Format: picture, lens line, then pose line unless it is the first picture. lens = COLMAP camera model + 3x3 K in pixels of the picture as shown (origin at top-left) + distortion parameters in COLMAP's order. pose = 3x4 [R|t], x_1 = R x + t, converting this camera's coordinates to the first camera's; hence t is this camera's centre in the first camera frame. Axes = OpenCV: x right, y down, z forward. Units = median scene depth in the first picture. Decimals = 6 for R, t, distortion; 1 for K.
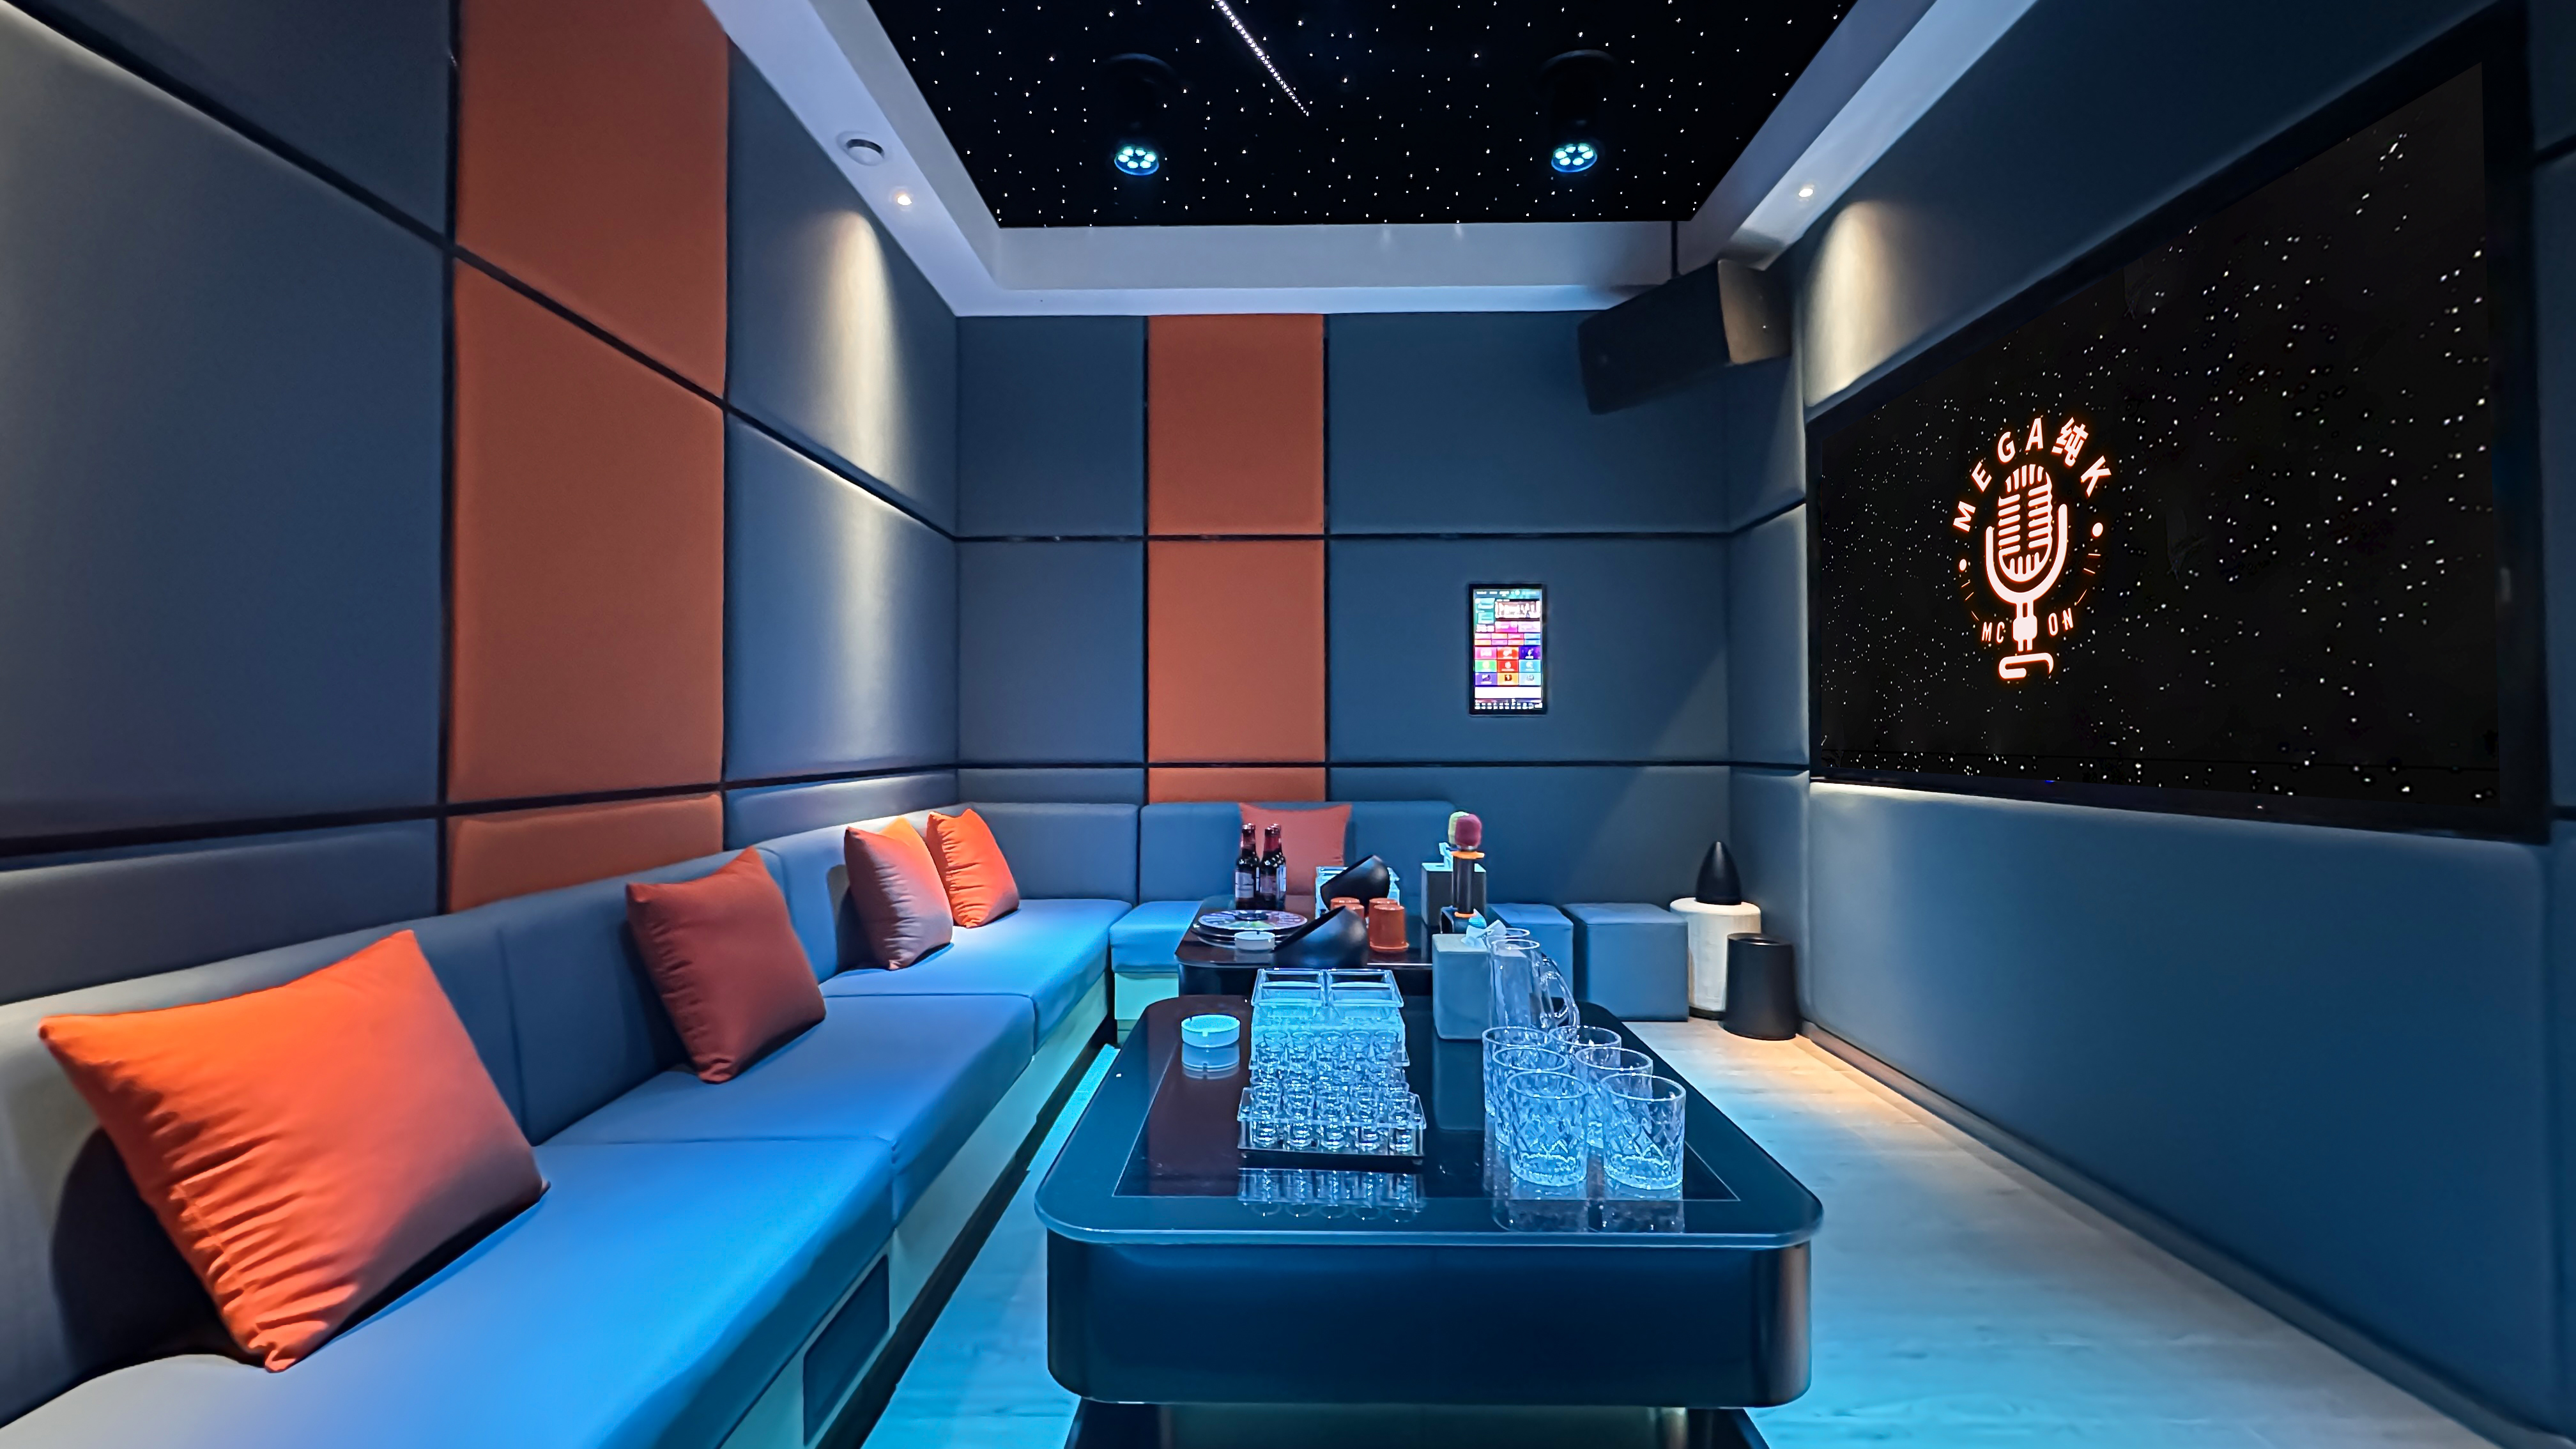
lens RADIAL K [[1019.4, 0, 1289.2], [0, 1019.4, 723.3], [0, 0, 1]] dist [-0.012241, 0.000123]
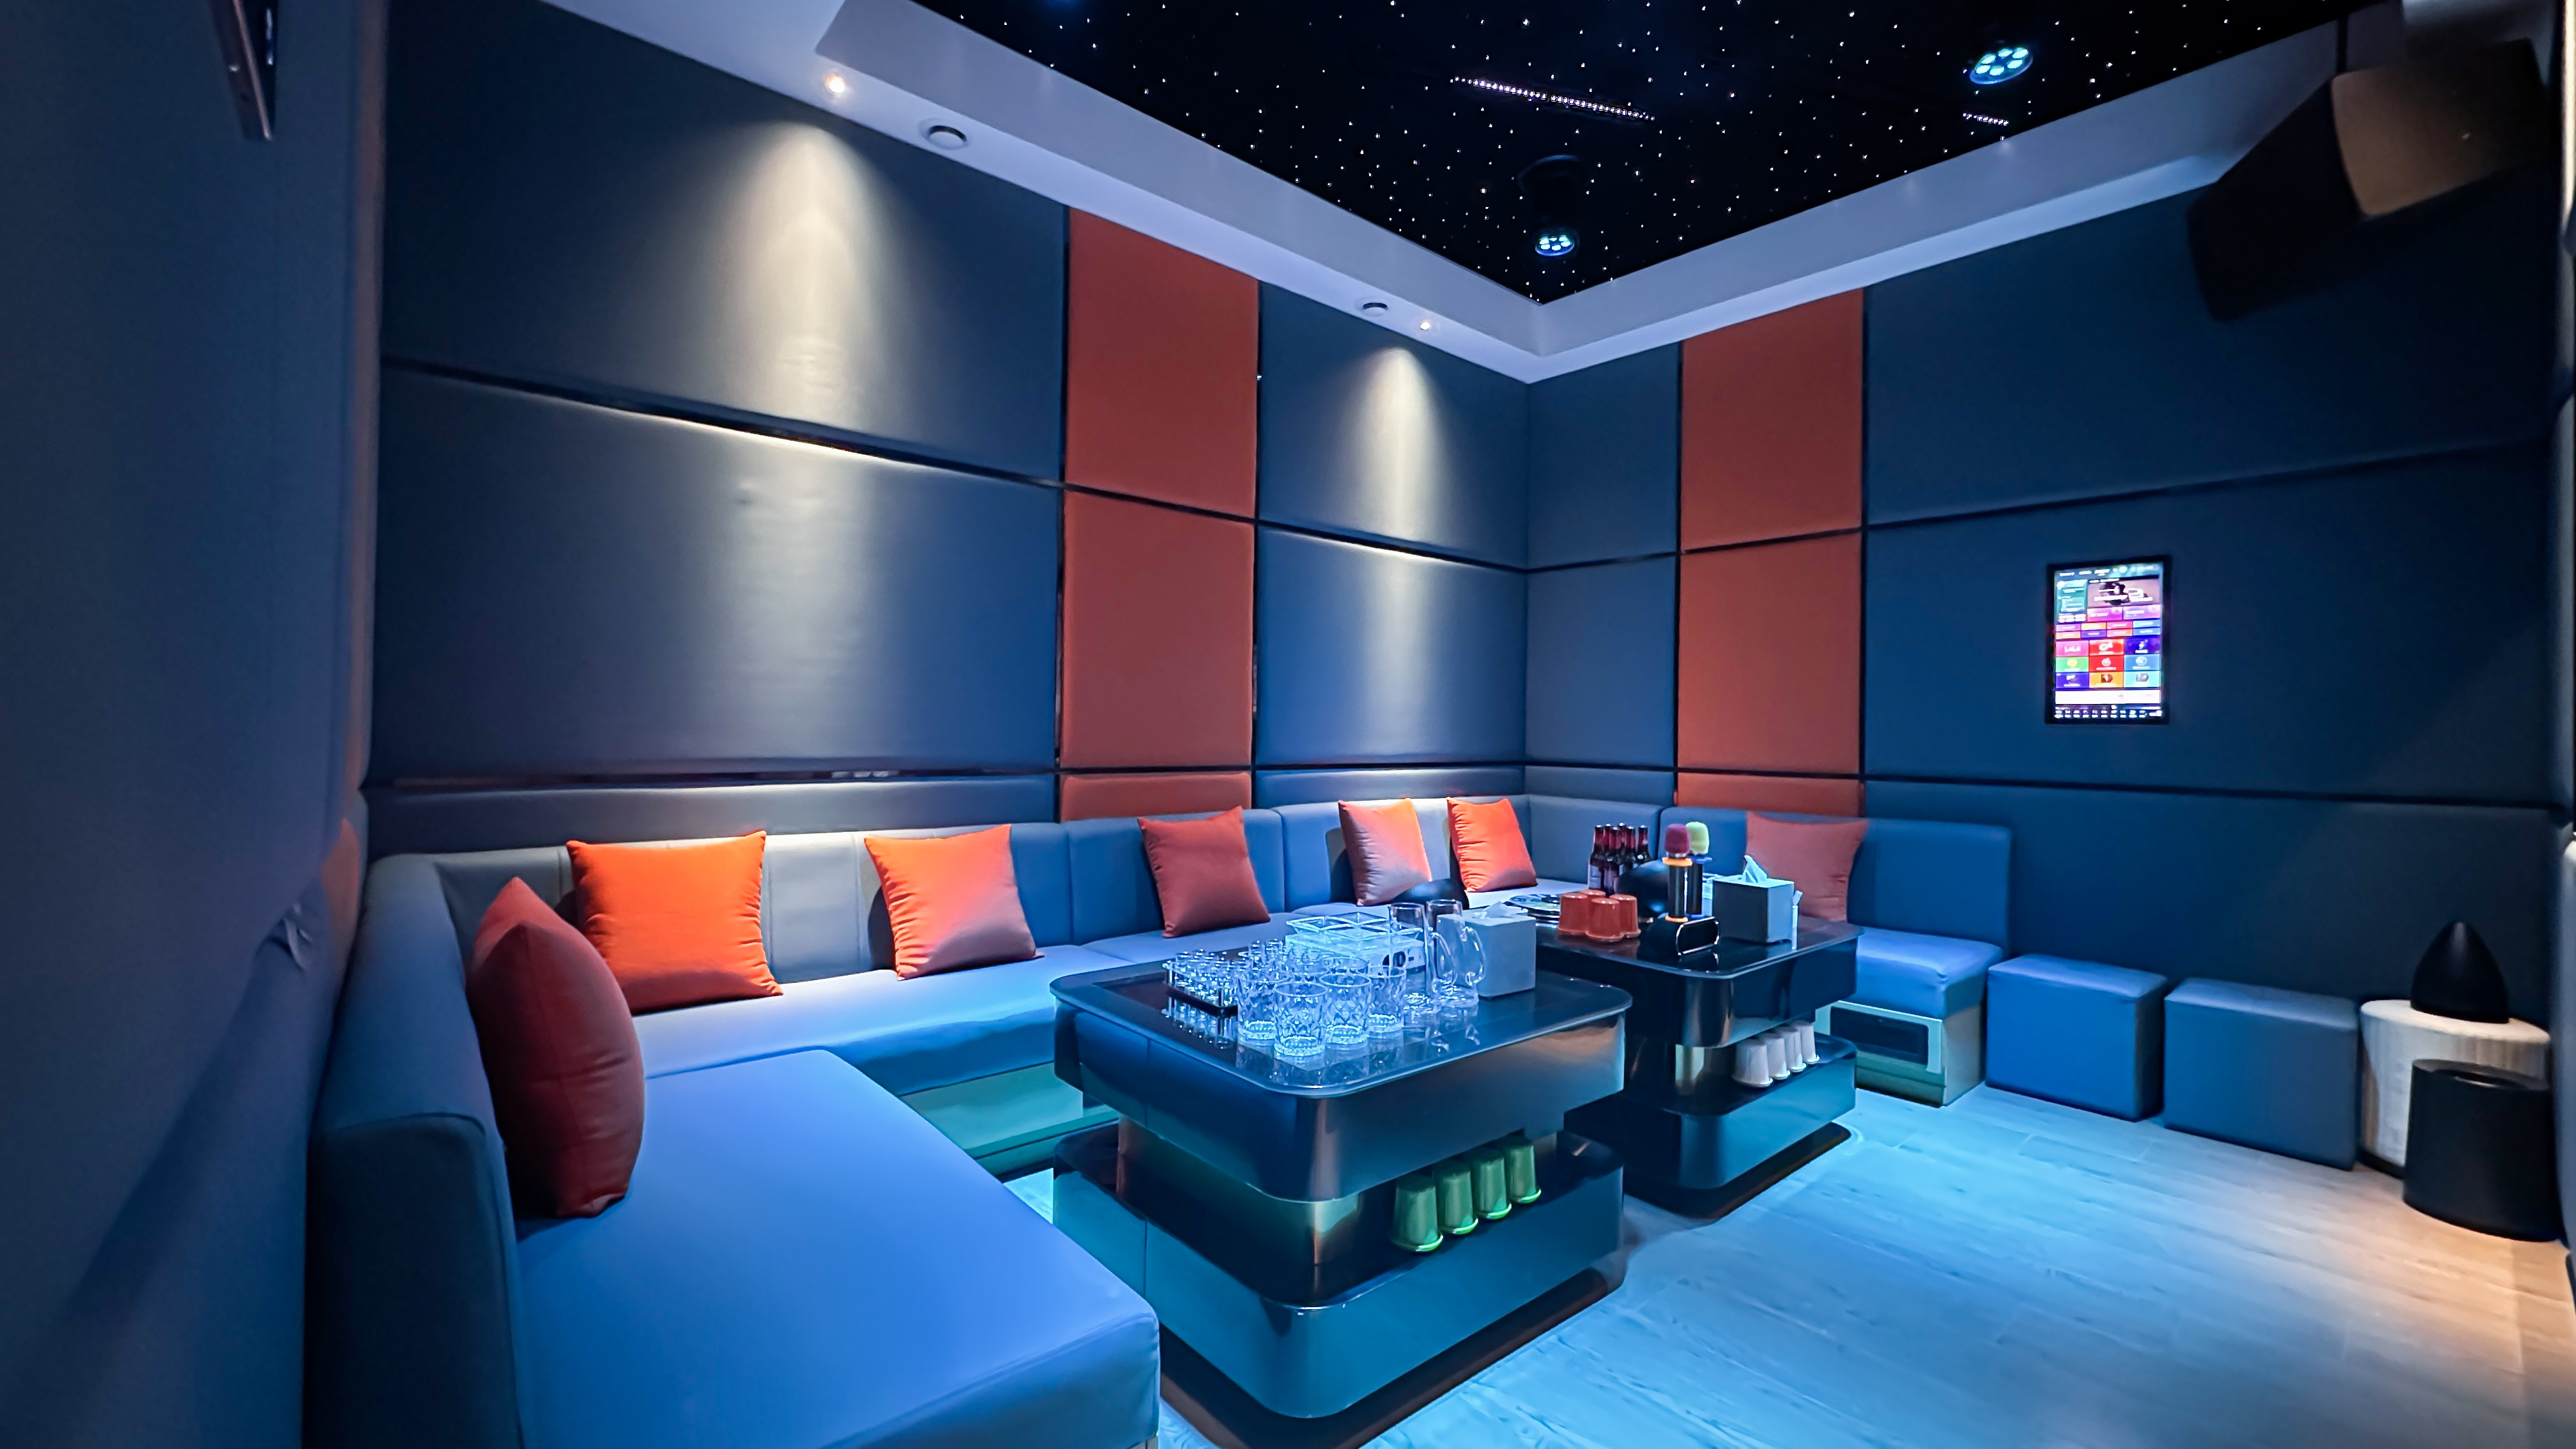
lens RADIAL K [[1019.4, 0, 1301.6], [0, 1019.4, 729.9], [0, 0, 1]] dist [-0.012241, 0.000123]
pose [[0.666478, 0.013339, -0.745405, 0.388641], [-0.008773, 0.999911, 0.010050, -0.007032], [0.745473, -0.000159, 0.666536, 0.009988]]
